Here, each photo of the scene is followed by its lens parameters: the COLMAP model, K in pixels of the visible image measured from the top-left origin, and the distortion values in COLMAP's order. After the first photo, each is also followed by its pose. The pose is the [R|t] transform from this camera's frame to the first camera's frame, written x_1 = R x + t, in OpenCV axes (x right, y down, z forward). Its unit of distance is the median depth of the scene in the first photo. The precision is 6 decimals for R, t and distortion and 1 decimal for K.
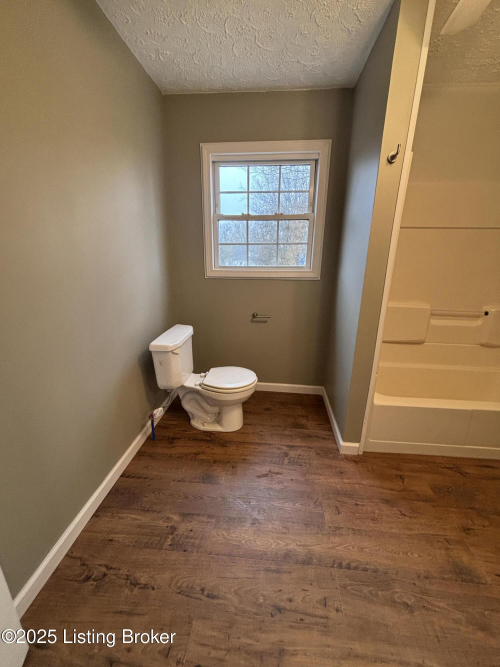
lens RADIAL K [[269.8, 0, 251.2], [0, 269.8, 333.2], [0, 0, 1]] dist [0.006589, -0.000485]
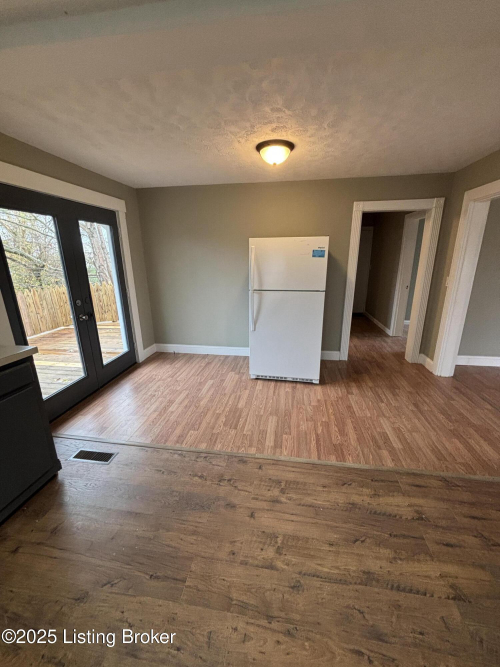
lens RADIAL K [[269.8, 0, 251.1], [0, 269.8, 333.2], [0, 0, 1]] dist [0.006589, -0.000485]
pose [[-0.997972, -0.012184, 0.062474, 0.197335], [0.023815, 0.838751, 0.543994, -0.558762], [-0.059028, 0.544379, -0.836760, 1.235074]]
